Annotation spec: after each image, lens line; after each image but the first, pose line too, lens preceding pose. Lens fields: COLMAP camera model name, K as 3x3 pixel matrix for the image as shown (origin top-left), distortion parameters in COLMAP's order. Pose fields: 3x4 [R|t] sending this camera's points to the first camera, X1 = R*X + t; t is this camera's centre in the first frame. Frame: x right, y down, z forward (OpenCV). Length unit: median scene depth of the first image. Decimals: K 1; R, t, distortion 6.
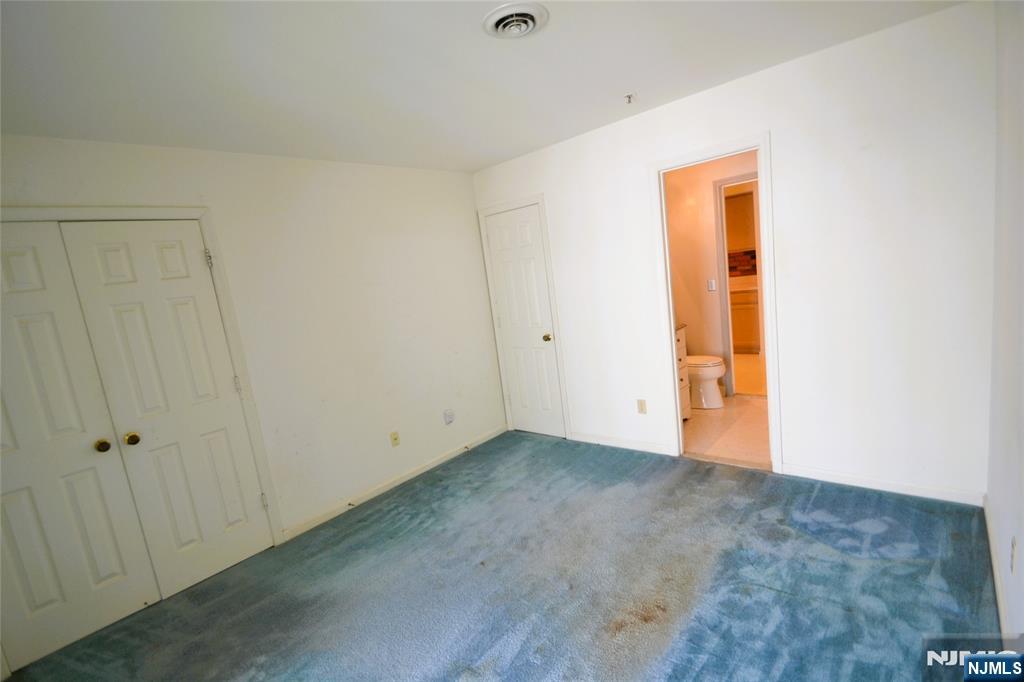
lens RADIAL K [[480.2, 0, 512.0], [0, 480.2, 341.0], [0, 0, 1]] dist [-0.001448, -0.000376]
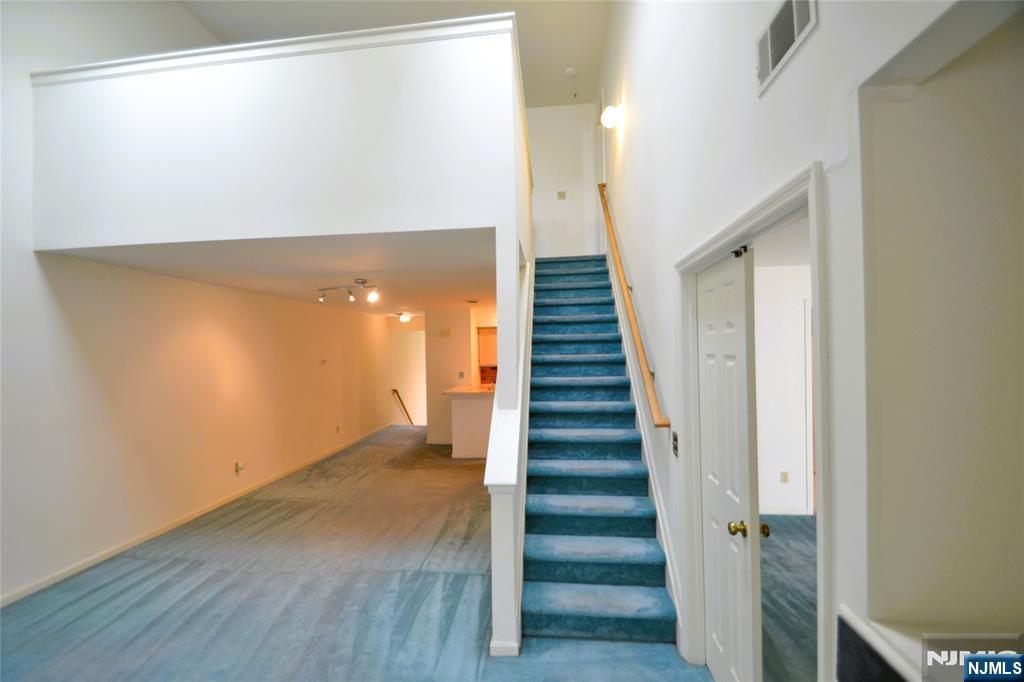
lens RADIAL K [[451.3, 0, 501.5], [0, 451.3, 348.6], [0, 0, 1]] dist [0.016039, -0.018455]
pose [[0.821263, 0.114679, 0.558906, -1.164724], [0.002099, 0.978978, -0.203956, 0.050863], [-0.570546, 0.168674, 0.803757, 0.443584]]
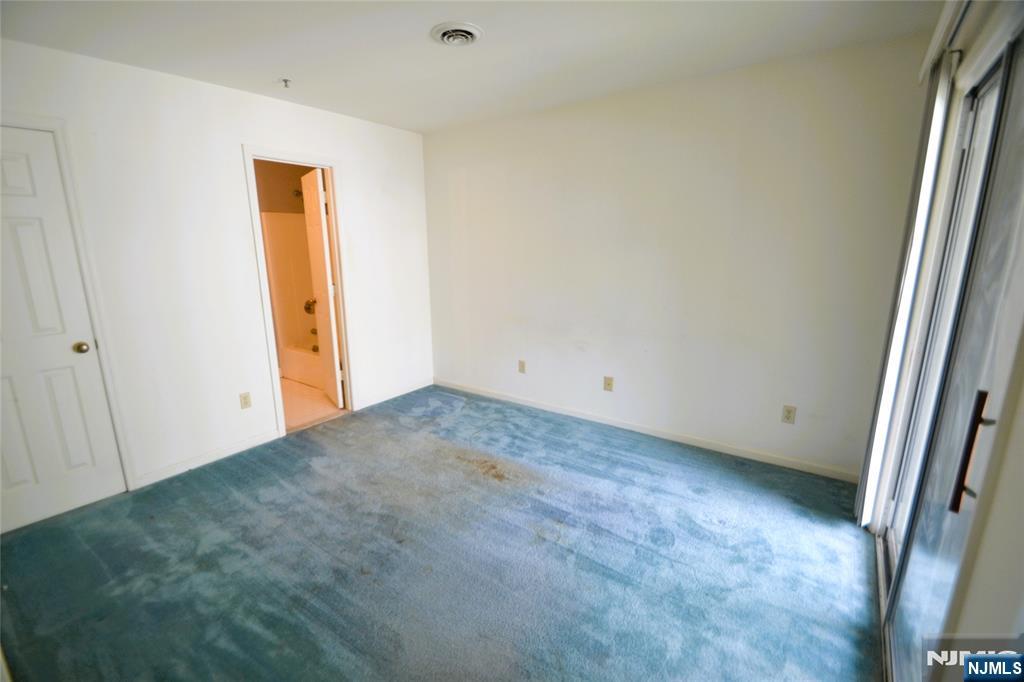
lens RADIAL K [[451.3, 0, 501.5], [0, 451.3, 348.6], [0, 0, 1]] dist [0.016039, -0.018455]
pose [[-0.091614, -0.097372, 0.991022, -0.693957], [0.167249, 0.979566, 0.111708, 0.025501], [-0.981649, 0.175982, -0.073456, 0.615681]]
